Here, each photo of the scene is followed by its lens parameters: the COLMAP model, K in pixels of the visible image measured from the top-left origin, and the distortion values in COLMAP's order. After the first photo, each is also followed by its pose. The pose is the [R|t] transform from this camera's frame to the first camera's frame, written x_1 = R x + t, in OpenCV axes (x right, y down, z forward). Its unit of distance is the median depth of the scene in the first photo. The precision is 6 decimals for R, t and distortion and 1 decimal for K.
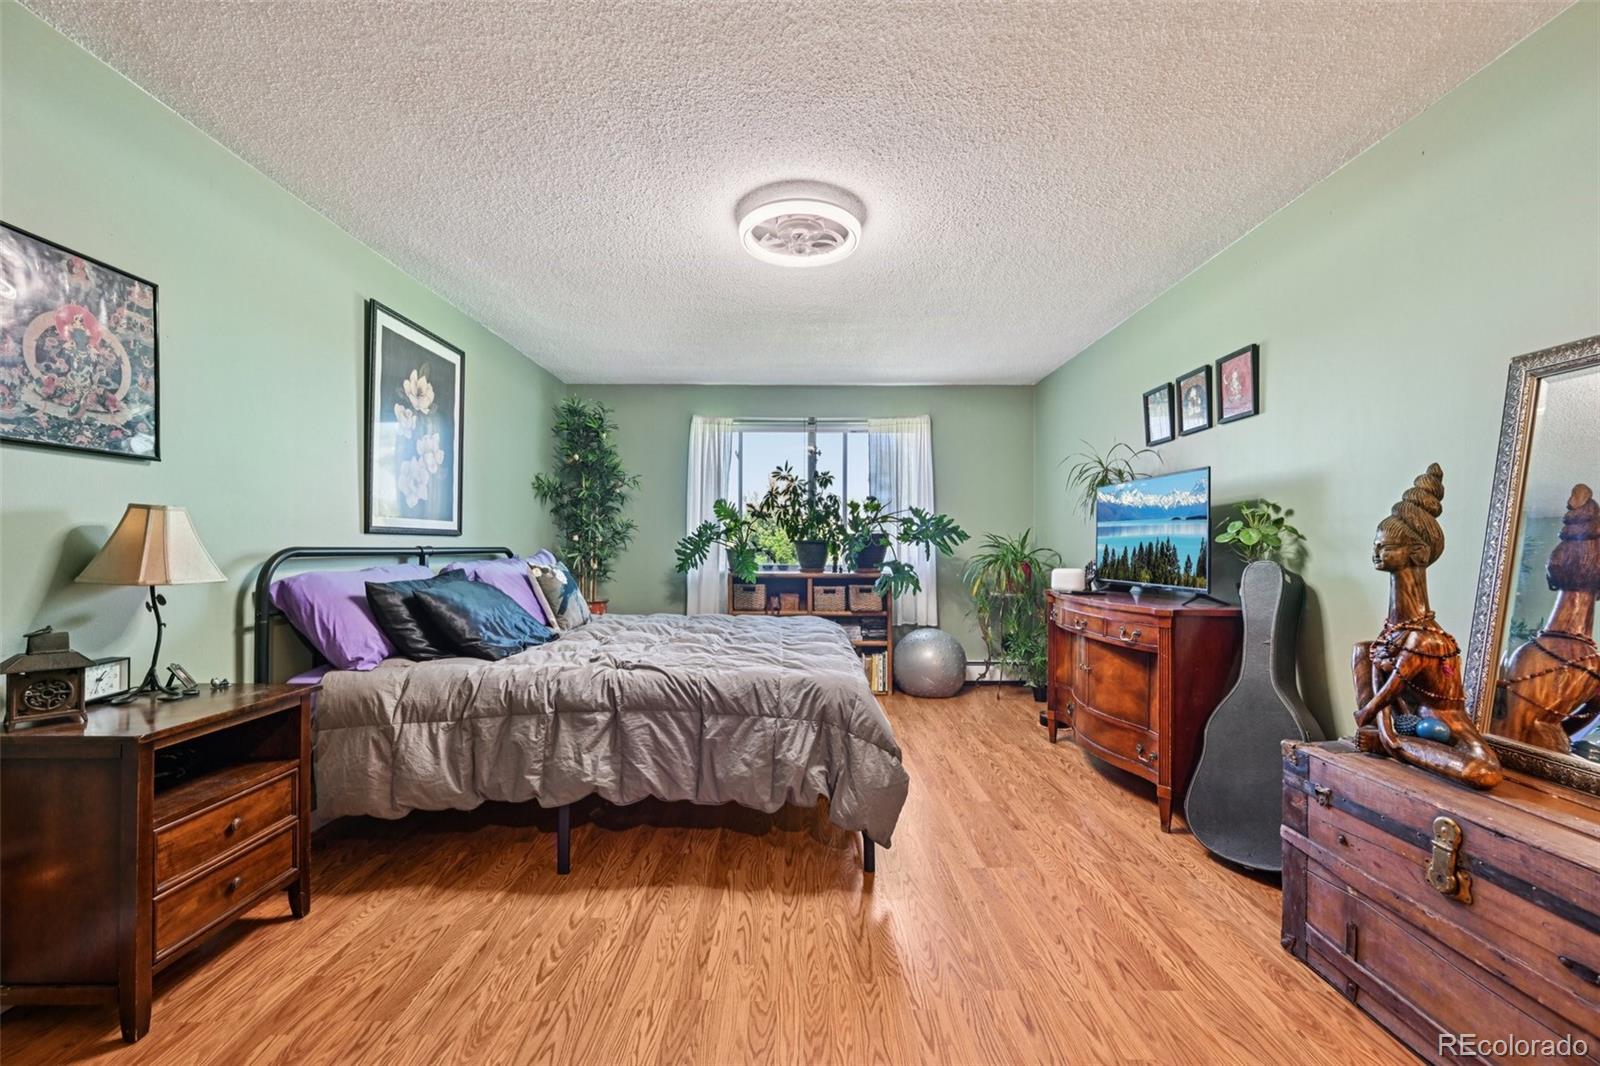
lens RADIAL K [[637.5, 0, 808.4], [0, 637.5, 545.1], [0, 0, 1]] dist [-0.004571, -0.000075]
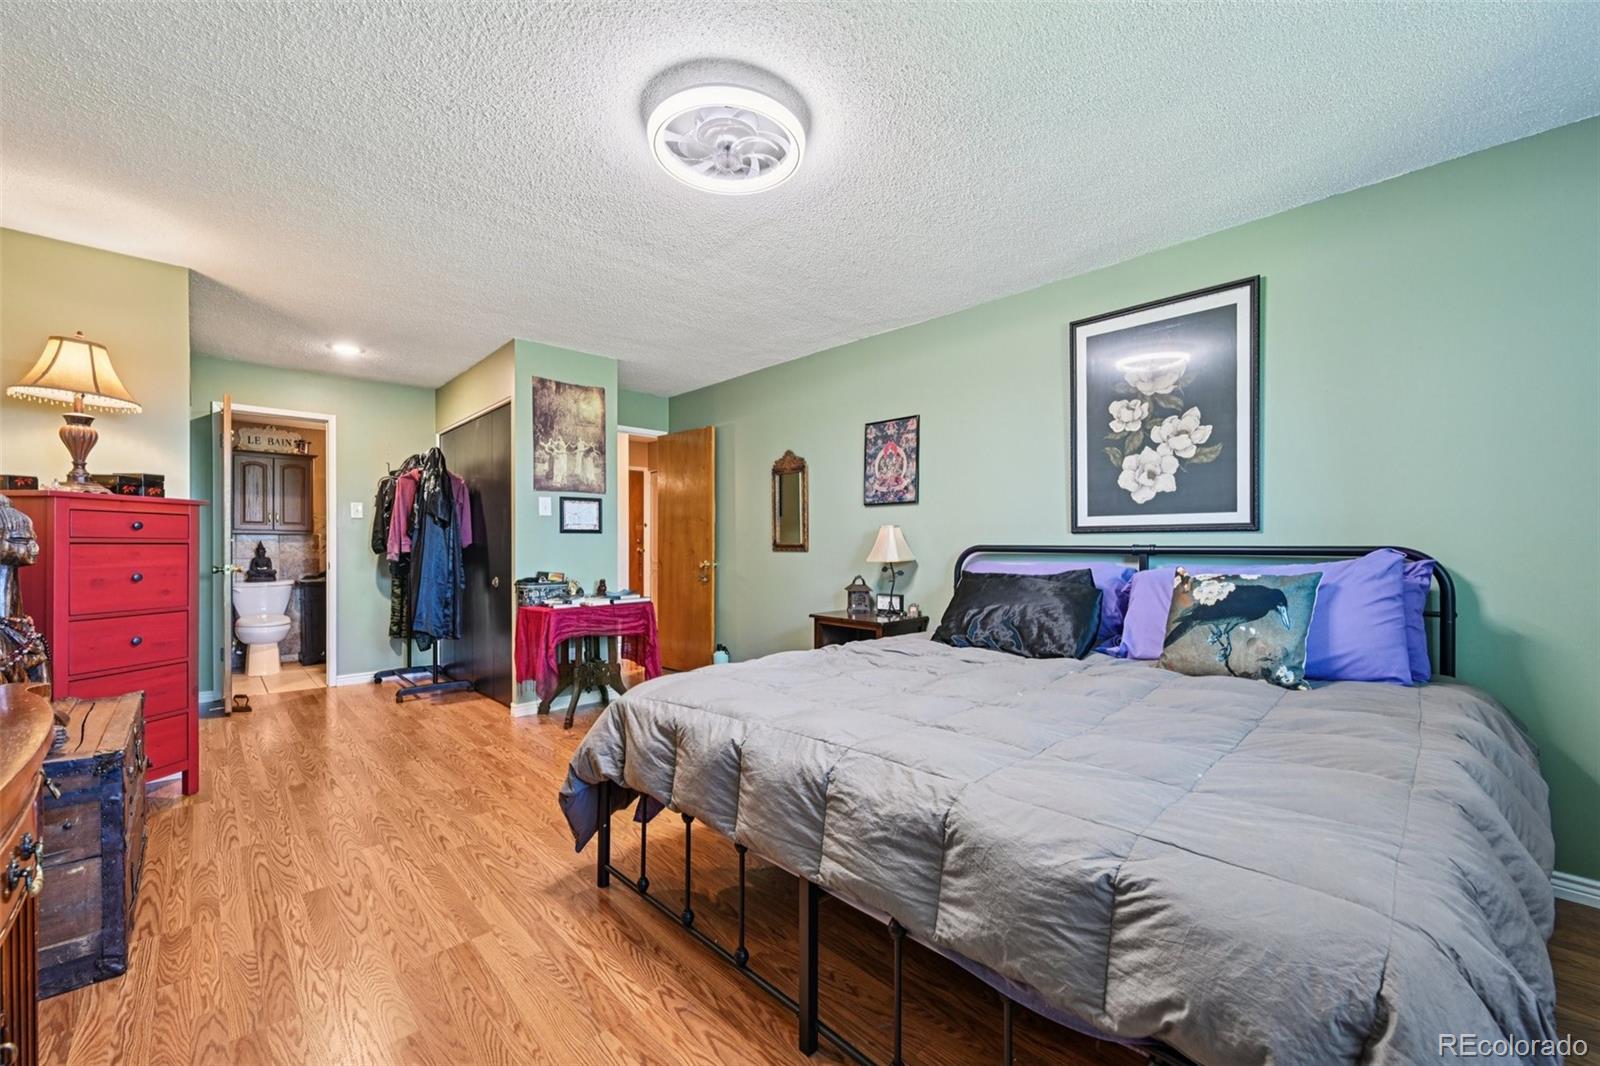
lens RADIAL K [[637.5, 0, 798.2], [0, 637.5, 543.1], [0, 0, 1]] dist [-0.004571, -0.000075]
pose [[-0.738576, -0.006013, -0.674144, 0.530281], [-0.002818, 0.999979, -0.005832, 0.008361], [0.674165, -0.002408, -0.738577, 1.923640]]
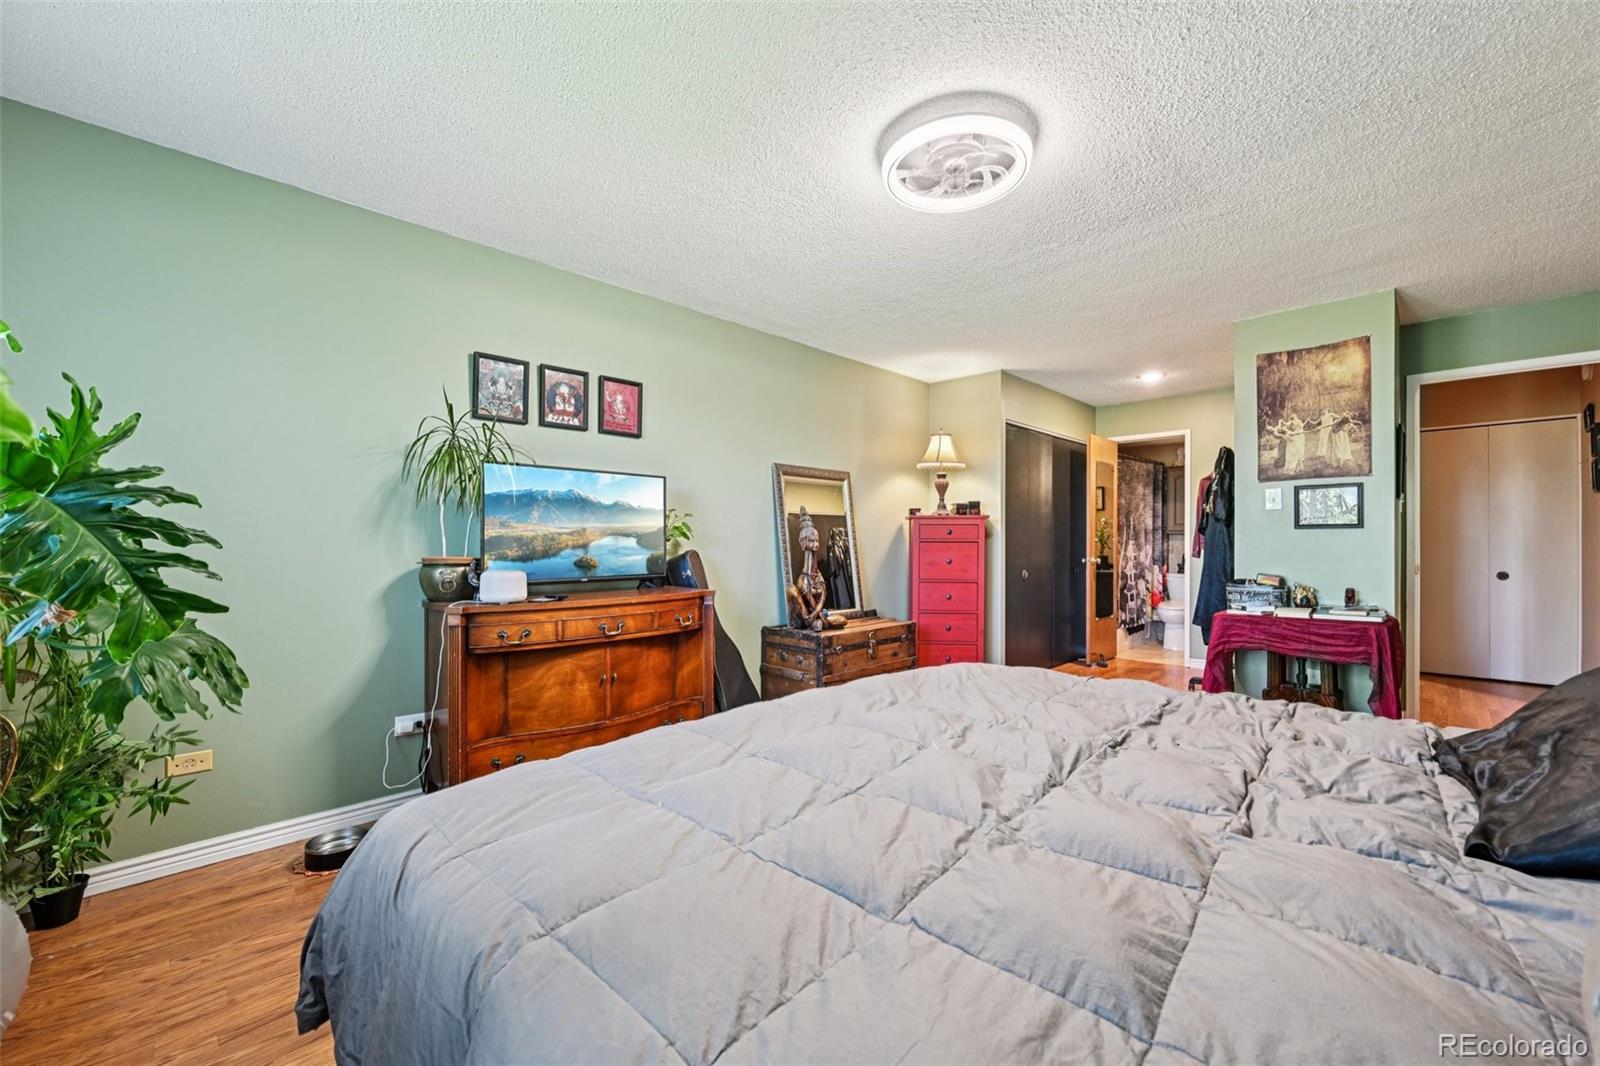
lens RADIAL K [[637.5, 0, 812.1], [0, 637.5, 533.5], [0, 0, 1]] dist [-0.004571, -0.000075]
pose [[-0.709295, 0.005990, 0.704886, -0.551058], [-0.002868, 0.999931, -0.011384, 0.002110], [-0.704906, -0.010096, -0.709229, 2.036514]]
